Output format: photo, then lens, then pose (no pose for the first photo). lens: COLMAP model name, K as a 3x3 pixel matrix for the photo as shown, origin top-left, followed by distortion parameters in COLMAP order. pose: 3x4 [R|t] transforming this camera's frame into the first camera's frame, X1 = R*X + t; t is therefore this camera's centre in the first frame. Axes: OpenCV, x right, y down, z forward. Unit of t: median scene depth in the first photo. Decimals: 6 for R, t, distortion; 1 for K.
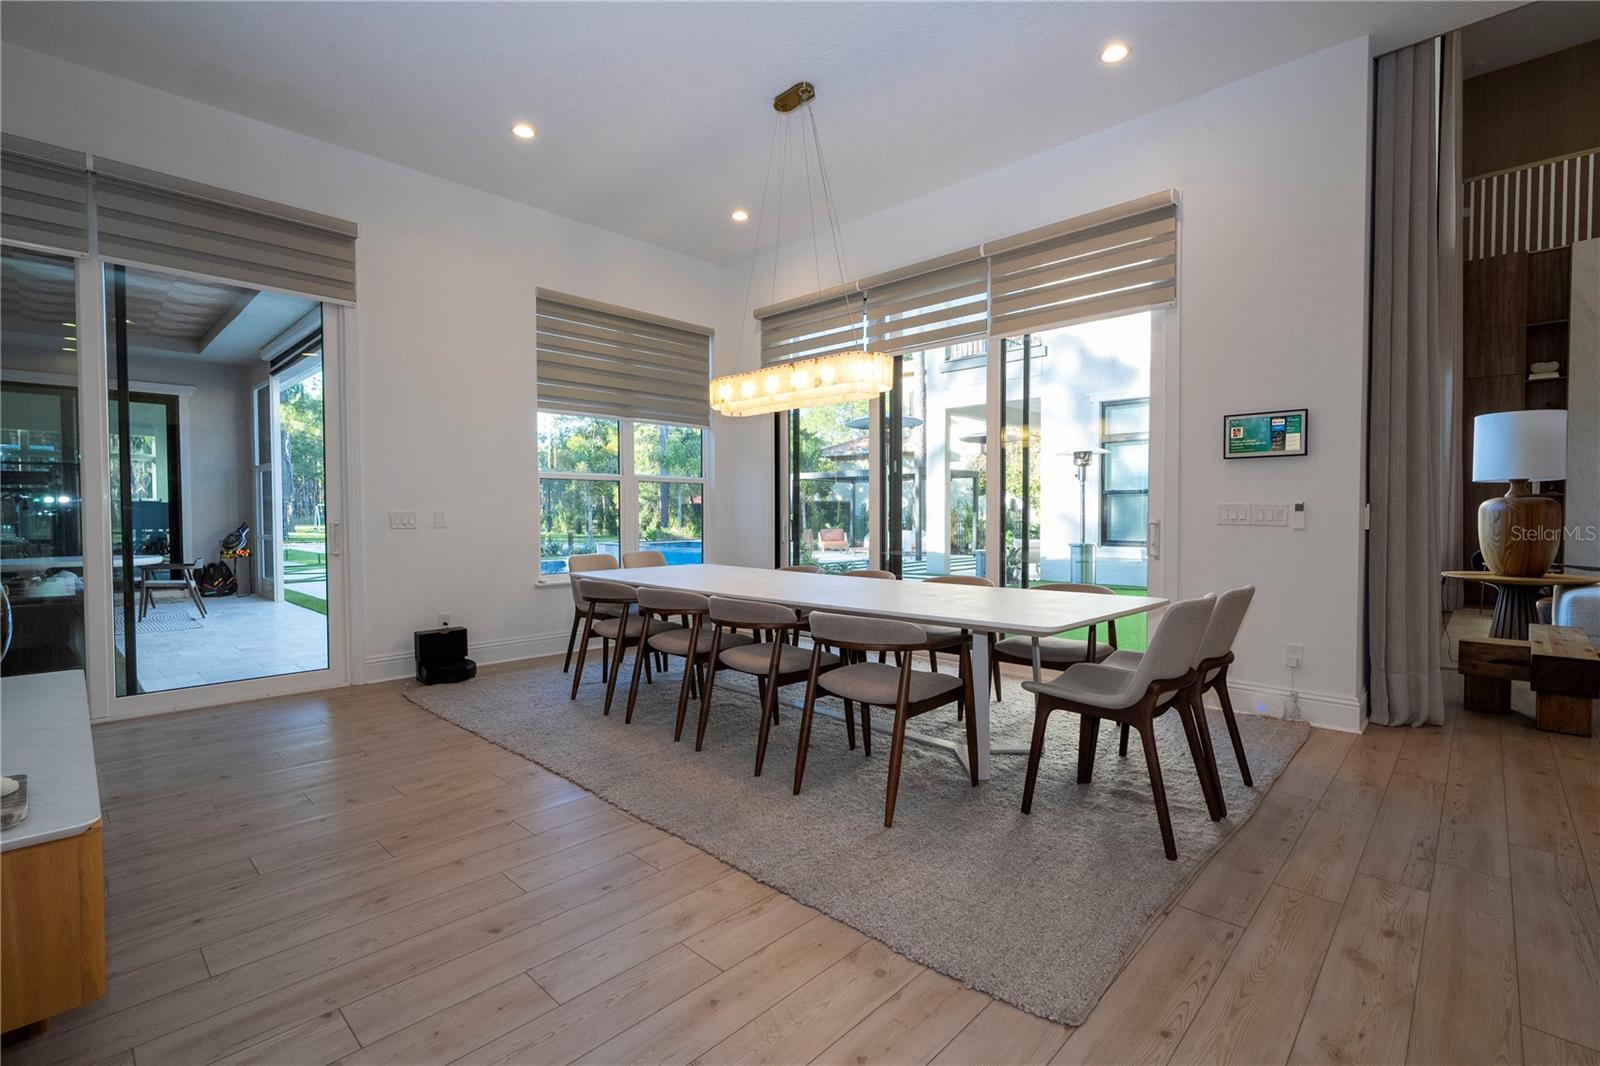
lens RADIAL K [[721.2, 0, 804.0], [0, 721.2, 530.1], [0, 0, 1]] dist [-0.002827, 0.001195]
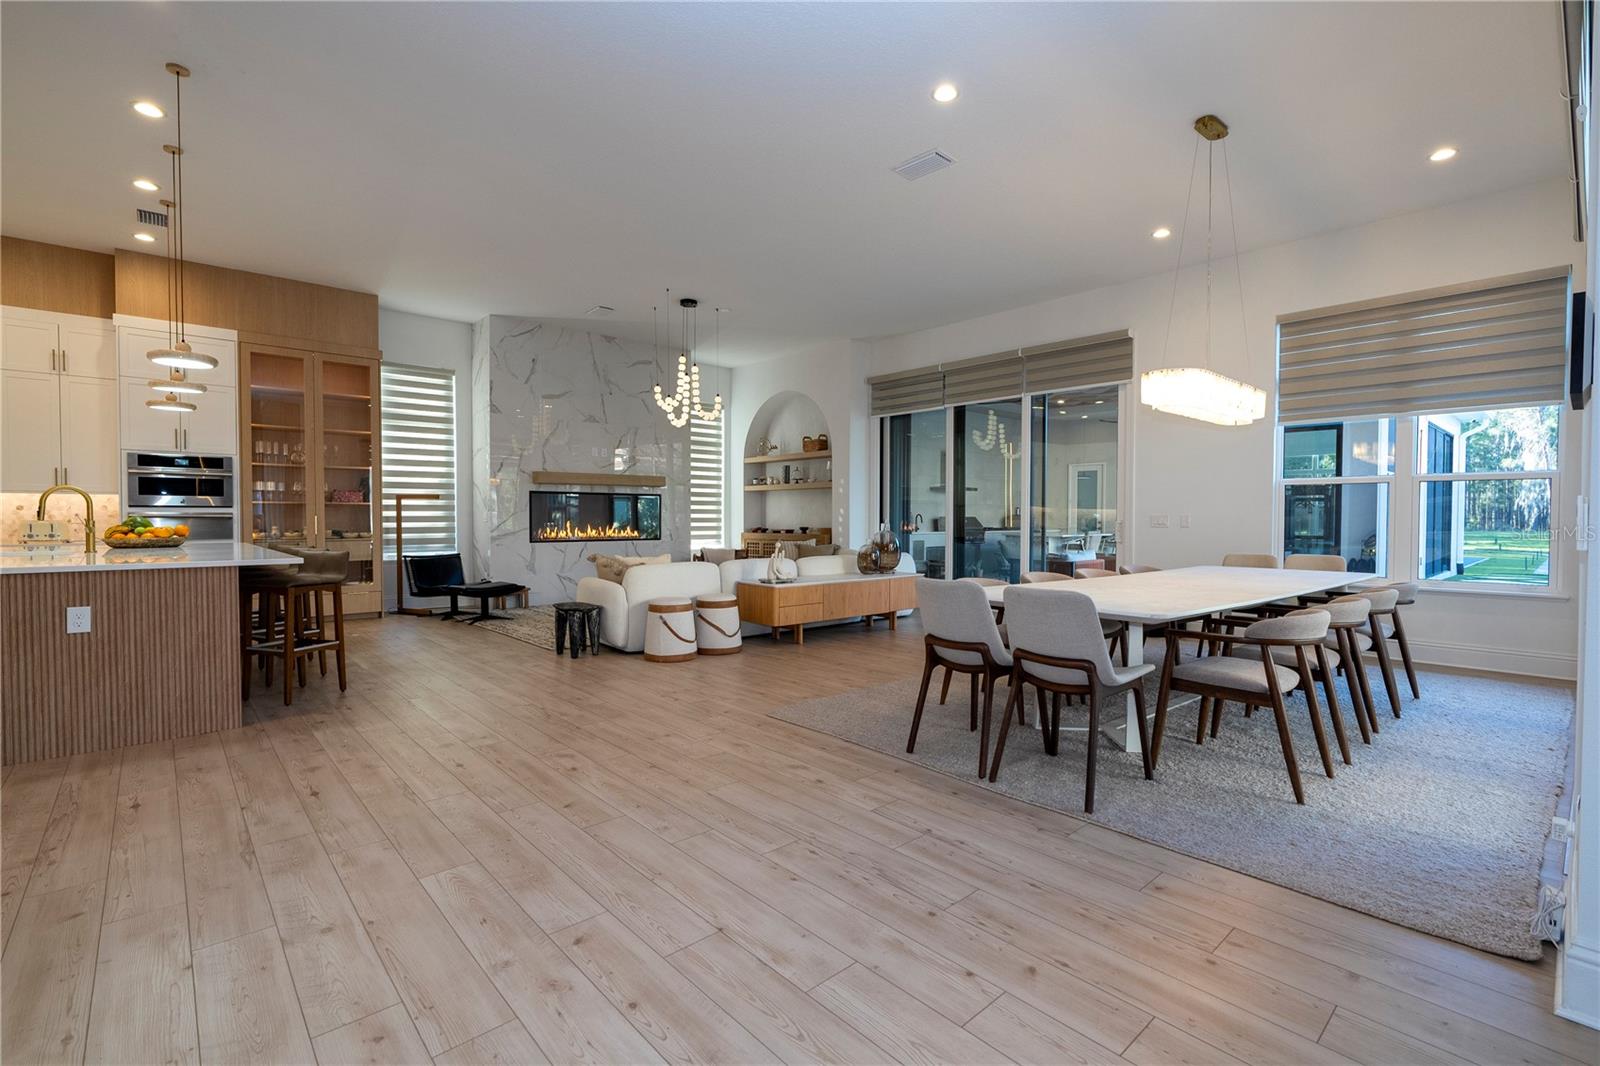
lens RADIAL K [[721.2, 0, 799.7], [0, 721.2, 533.4], [0, 0, 1]] dist [-0.002827, 0.001195]
pose [[-0.084793, 0.023353, -0.996125, 1.989049], [-0.029035, 0.999243, 0.025897, -0.018065], [0.995975, 0.031118, -0.084051, 0.896724]]
